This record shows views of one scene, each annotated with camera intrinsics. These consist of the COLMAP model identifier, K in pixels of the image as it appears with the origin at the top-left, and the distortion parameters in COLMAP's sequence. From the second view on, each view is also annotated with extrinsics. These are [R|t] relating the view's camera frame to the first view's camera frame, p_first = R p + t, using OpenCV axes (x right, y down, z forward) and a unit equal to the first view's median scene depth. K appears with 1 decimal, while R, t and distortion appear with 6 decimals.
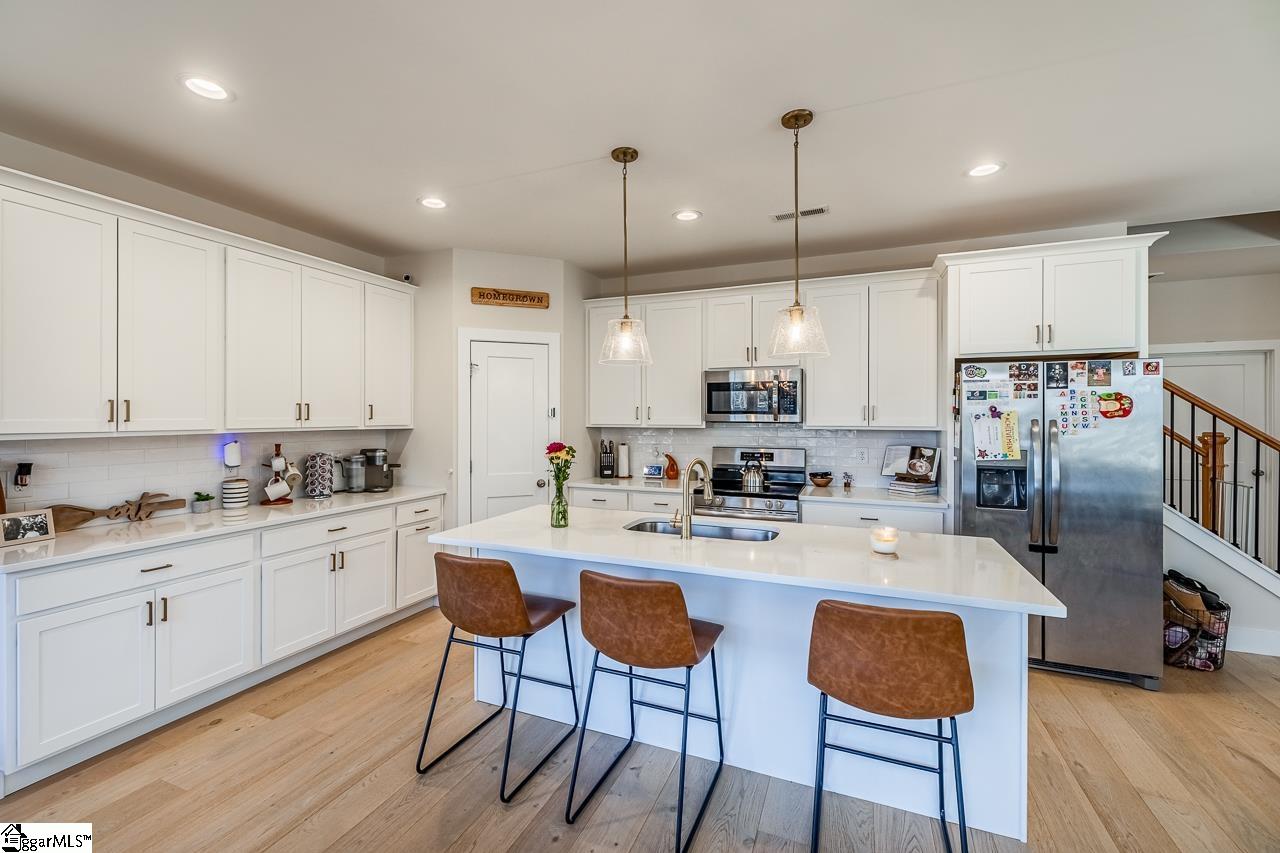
lens RADIAL K [[539.8, 0, 611.0], [0, 539.8, 421.9], [0, 0, 1]] dist [0.000836, -0.001099]
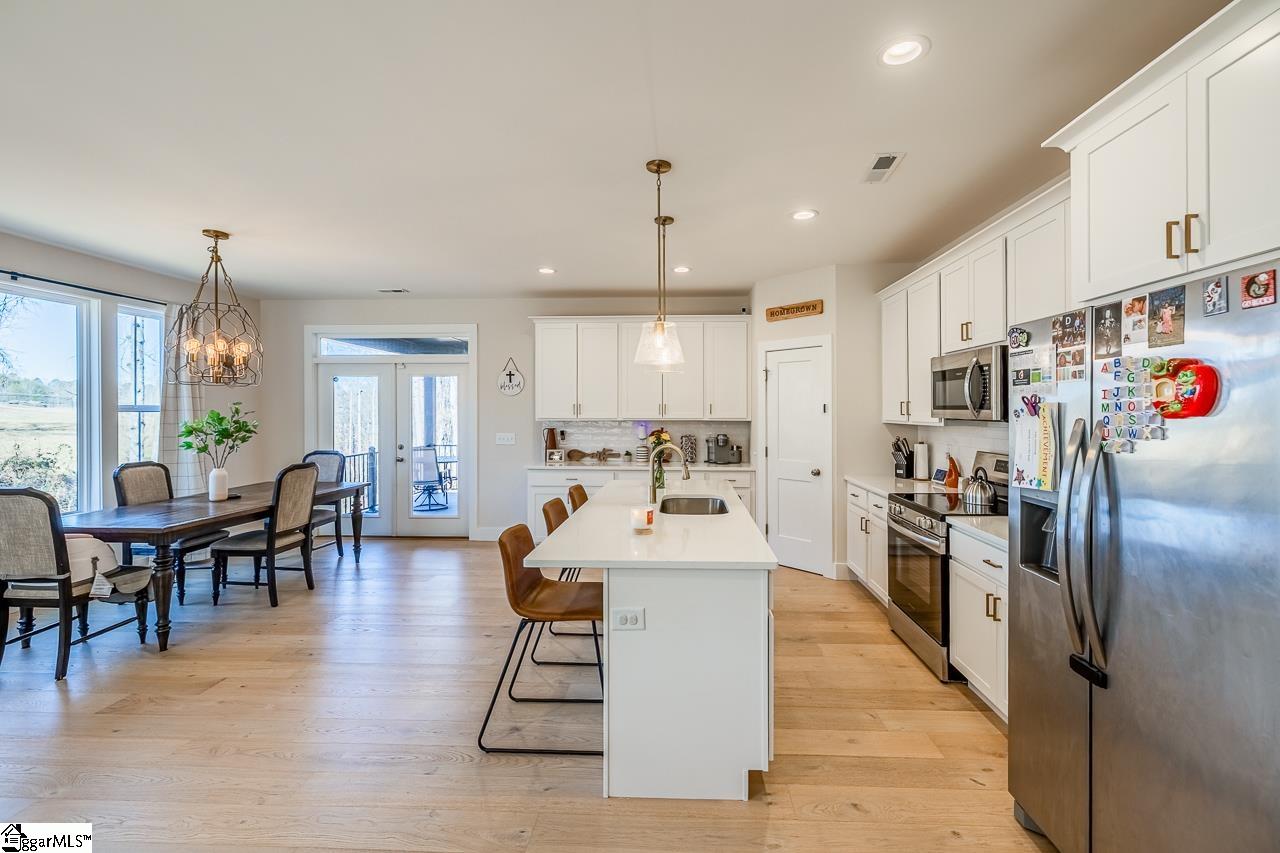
lens RADIAL K [[539.8, 0, 668.2], [0, 539.8, 410.2], [0, 0, 1]] dist [0.000836, -0.001099]
pose [[0.369671, -0.001414, -0.929162, 1.113328], [-0.008716, 0.999950, -0.004989, -0.006962], [0.929122, 0.009943, 0.369640, 0.432286]]
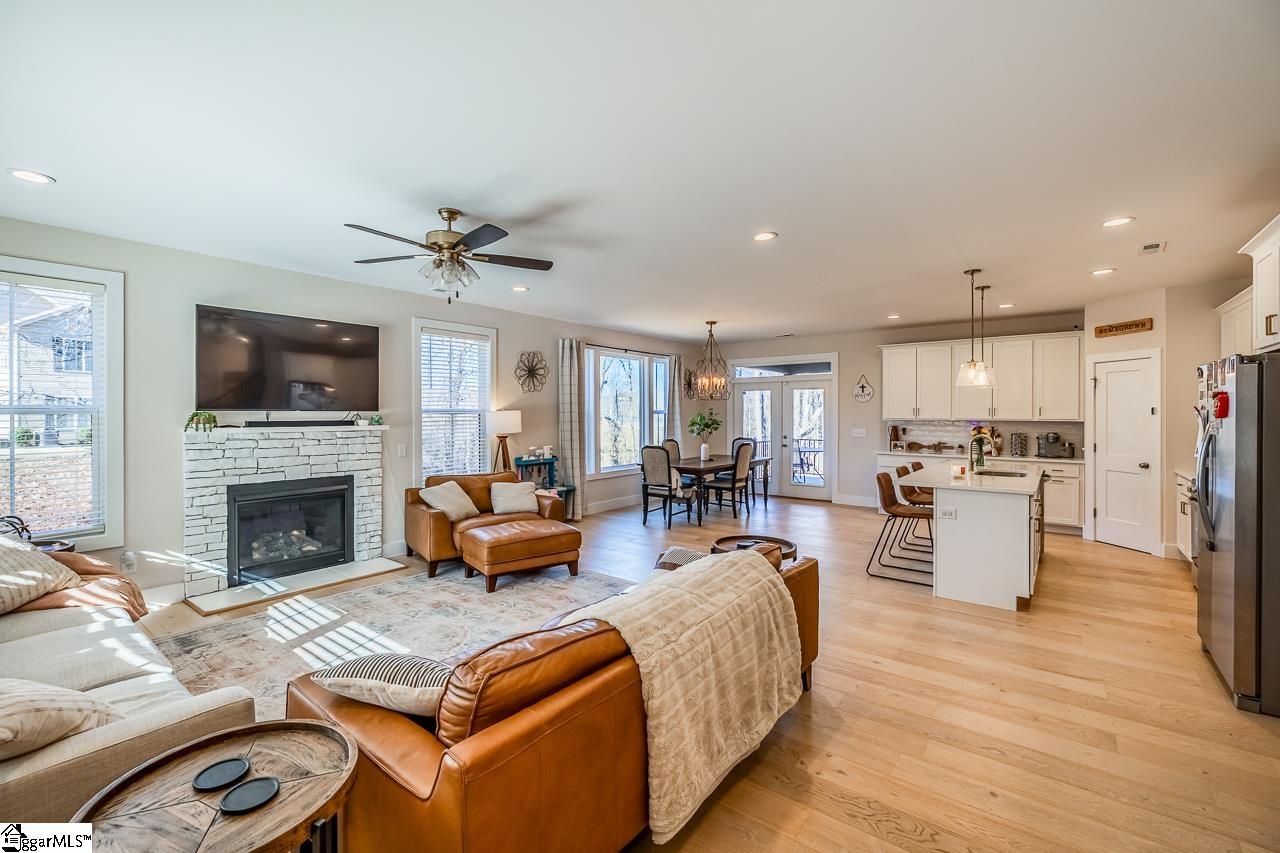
lens RADIAL K [[539.8, 0, 631.1], [0, 539.8, 420.6], [0, 0, 1]] dist [0.000836, -0.001099]
pose [[-0.264507, 0.014350, -0.964277, 2.054158], [-0.007738, 0.999826, 0.017002, -0.008740], [0.964353, 0.011959, -0.264349, 0.209479]]
